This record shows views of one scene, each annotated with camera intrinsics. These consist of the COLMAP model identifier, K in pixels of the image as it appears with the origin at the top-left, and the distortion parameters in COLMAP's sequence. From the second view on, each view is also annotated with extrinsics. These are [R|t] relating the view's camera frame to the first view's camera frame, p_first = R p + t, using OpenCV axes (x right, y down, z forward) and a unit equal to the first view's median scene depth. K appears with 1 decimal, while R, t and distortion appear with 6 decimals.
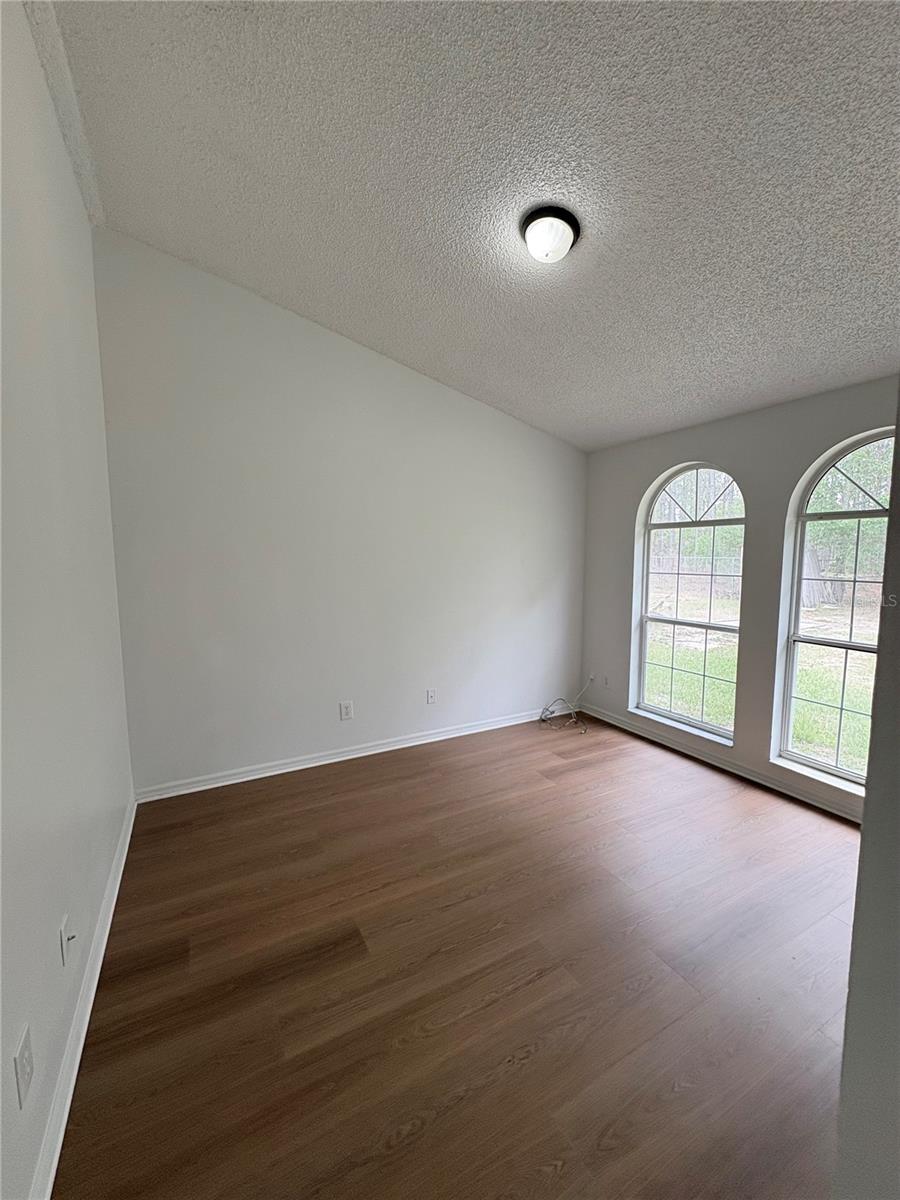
lens RADIAL K [[478.1, 0, 447.6], [0, 478.1, 601.1], [0, 0, 1]] dist [0.000725, 0.000011]
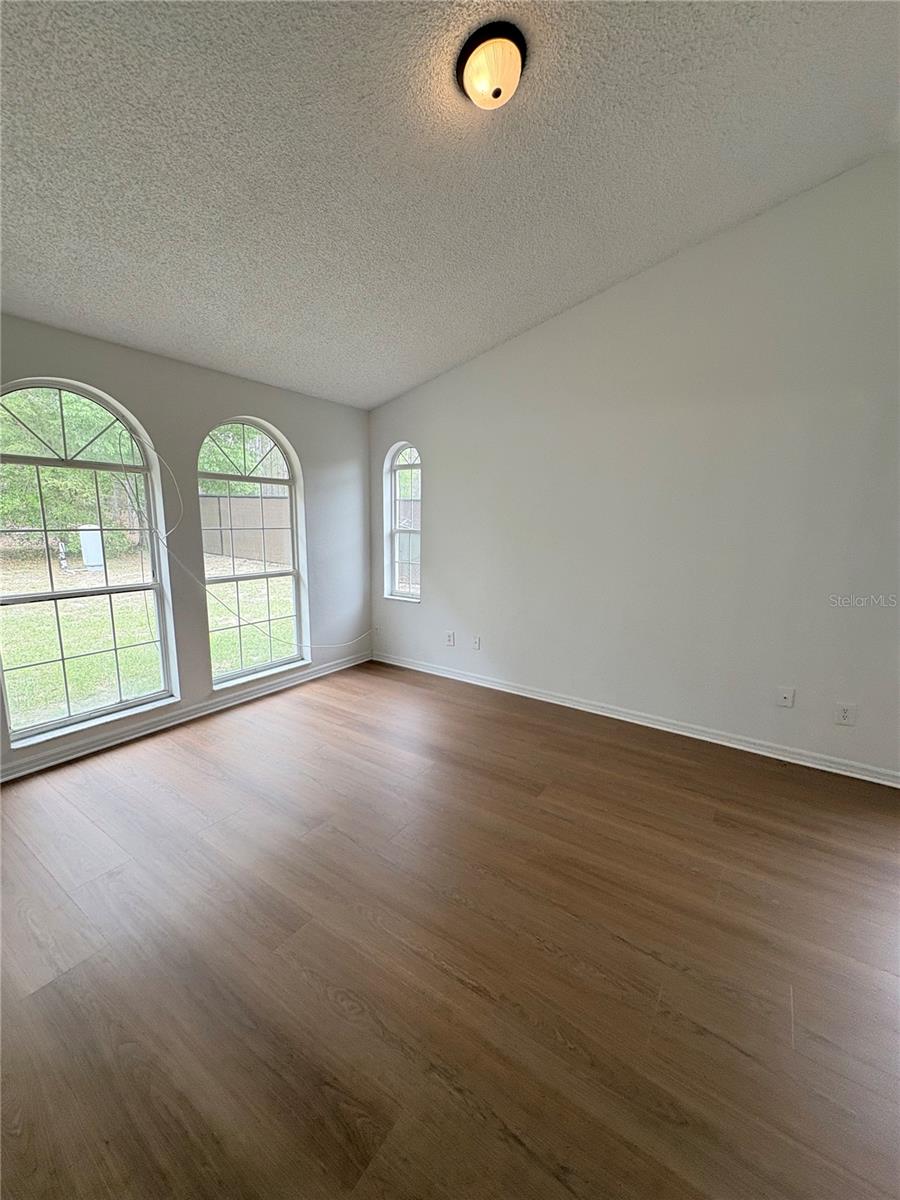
lens RADIAL K [[478.1, 0, 444.5], [0, 478.1, 599.6], [0, 0, 1]] dist [0.000725, 0.000011]
pose [[-0.450734, -0.171474, 0.876034, -0.553884], [0.059038, 0.973501, 0.220928, -0.100432], [-0.890704, 0.151300, -0.428667, 0.994110]]
